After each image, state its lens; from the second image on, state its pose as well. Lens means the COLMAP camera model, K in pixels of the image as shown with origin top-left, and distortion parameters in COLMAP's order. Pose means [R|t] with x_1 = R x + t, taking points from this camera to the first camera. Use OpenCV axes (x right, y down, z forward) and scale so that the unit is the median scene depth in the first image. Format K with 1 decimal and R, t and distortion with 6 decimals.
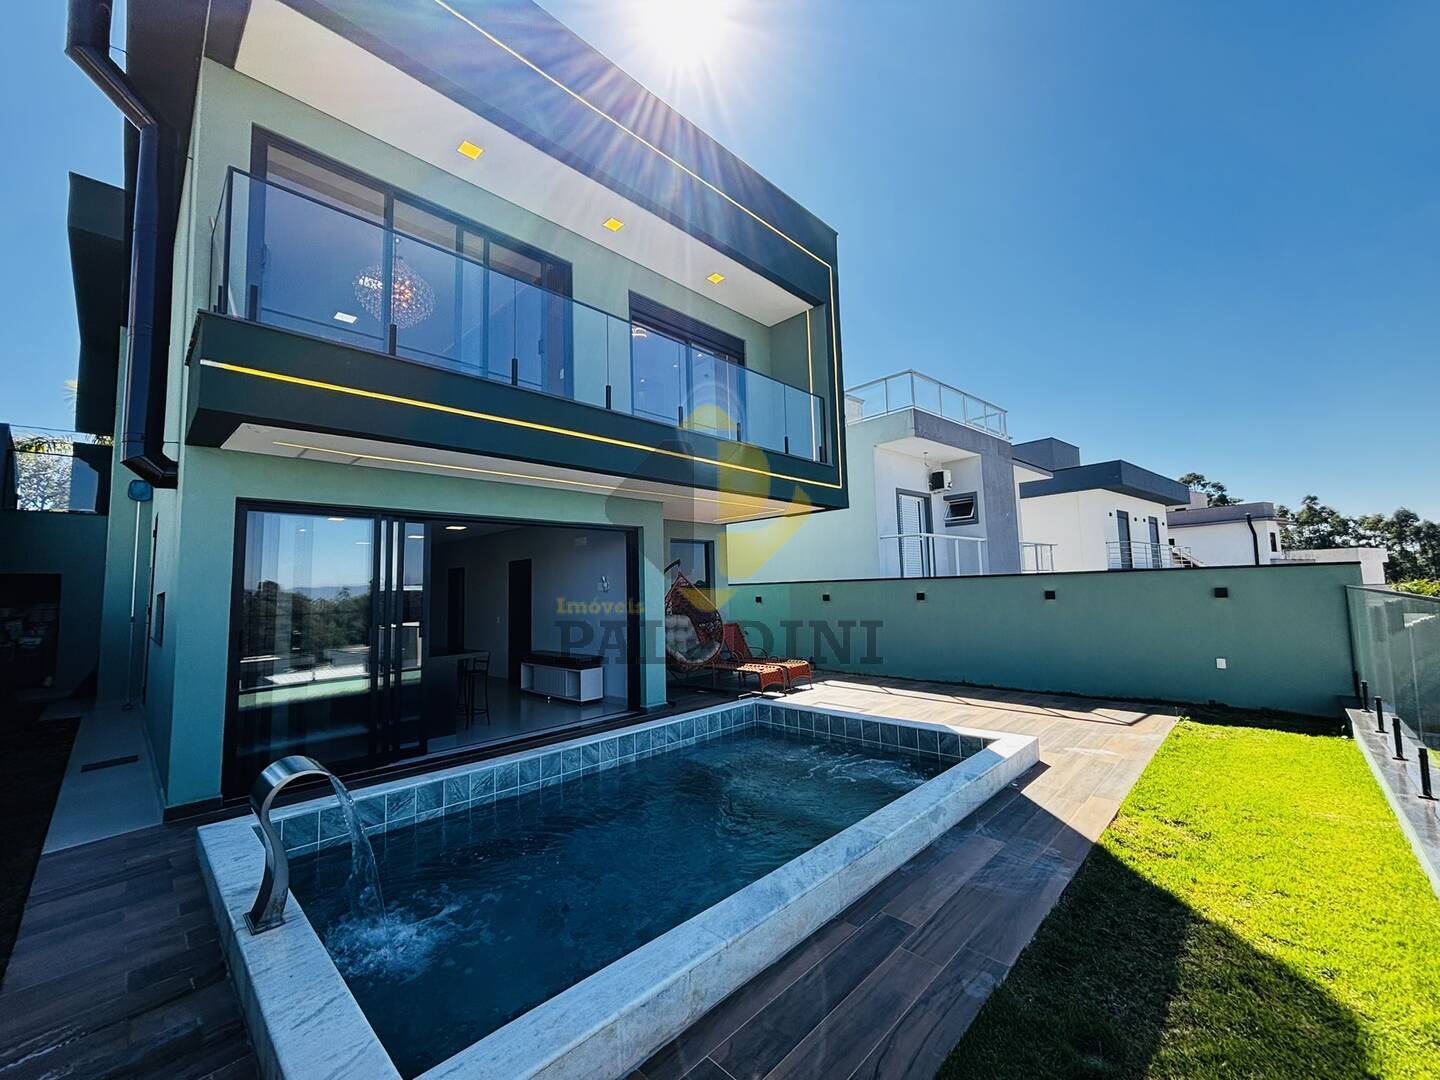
lens RADIAL K [[574.5, 0, 720.0], [0, 574.5, 540.0], [0, 0, 1]] dist [0.000131, 0.000112]
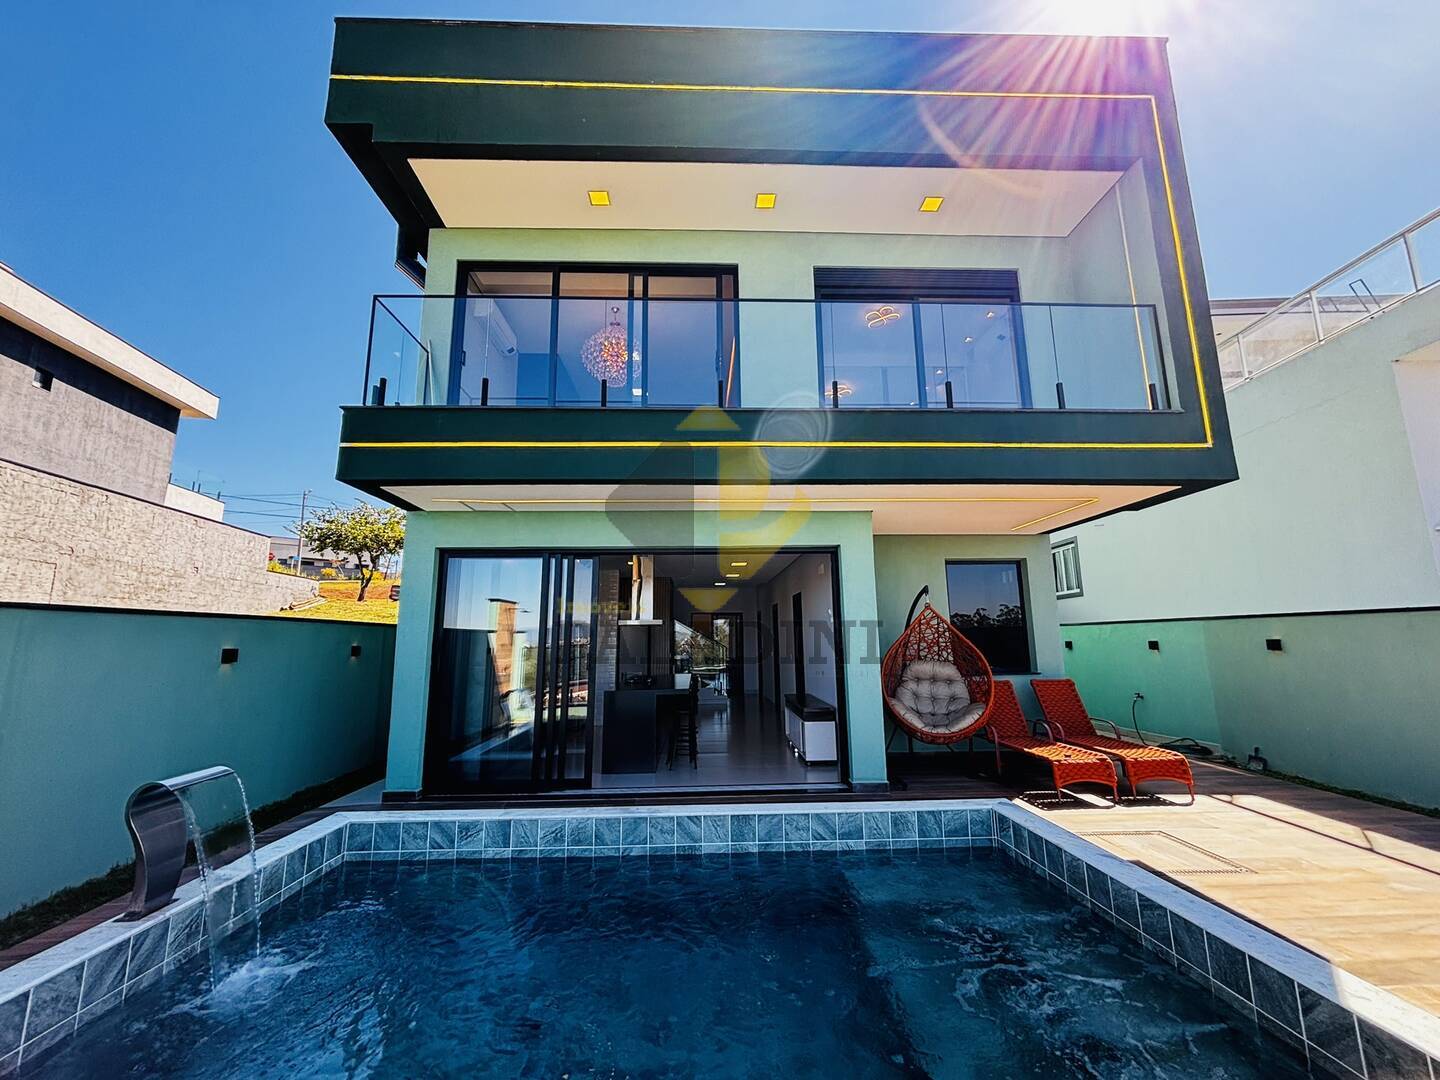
lens RADIAL K [[579.9, 0, 716.5], [0, 579.9, 535.8], [0, 0, 1]] dist [0.003578, -0.000124]
pose [[0.723060, -0.093816, -0.684385, 0.372732], [0.049346, 0.995219, -0.084291, 0.029216], [0.689020, 0.027175, 0.724232, 0.389076]]
